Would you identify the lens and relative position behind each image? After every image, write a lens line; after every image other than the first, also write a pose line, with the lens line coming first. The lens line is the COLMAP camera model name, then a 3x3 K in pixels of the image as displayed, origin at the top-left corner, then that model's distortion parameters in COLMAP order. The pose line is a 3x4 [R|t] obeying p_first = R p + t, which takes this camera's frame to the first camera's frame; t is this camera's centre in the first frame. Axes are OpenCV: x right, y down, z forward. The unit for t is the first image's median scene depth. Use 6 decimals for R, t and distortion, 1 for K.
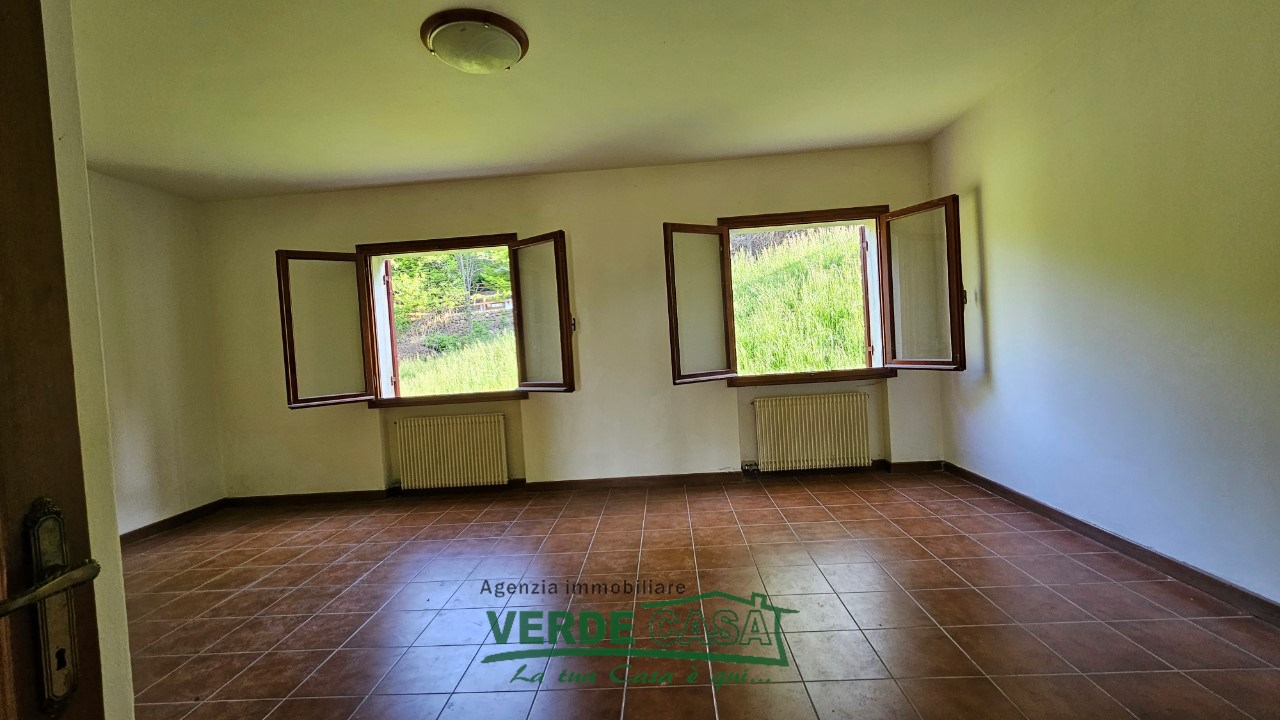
lens RADIAL K [[525.8, 0, 639.2], [0, 525.8, 357.7], [0, 0, 1]] dist [-0.003659, -0.000136]
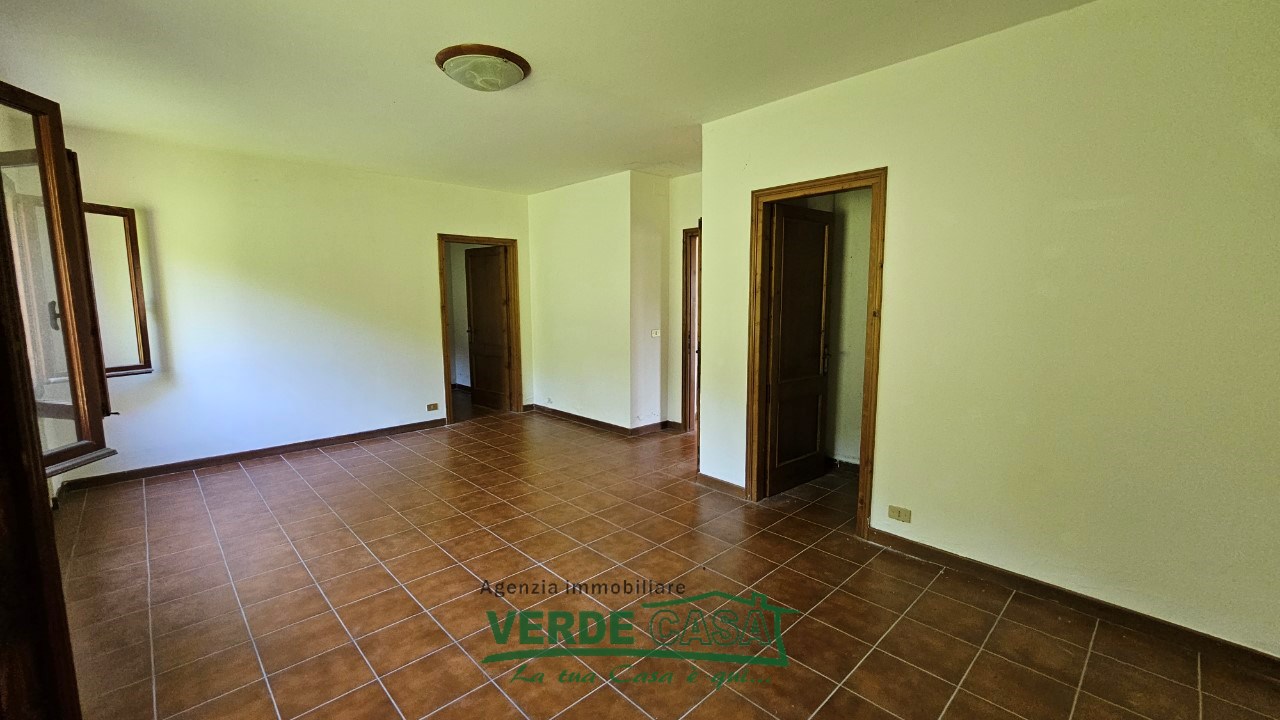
lens RADIAL K [[525.8, 0, 639.5], [0, 525.8, 362.0], [0, 0, 1]] dist [-0.003659, -0.000136]
pose [[-0.724227, -0.016582, 0.689362, -0.756020], [0.070348, 0.992718, 0.097785, -0.029878], [-0.685964, 0.119314, -0.717787, 0.931054]]
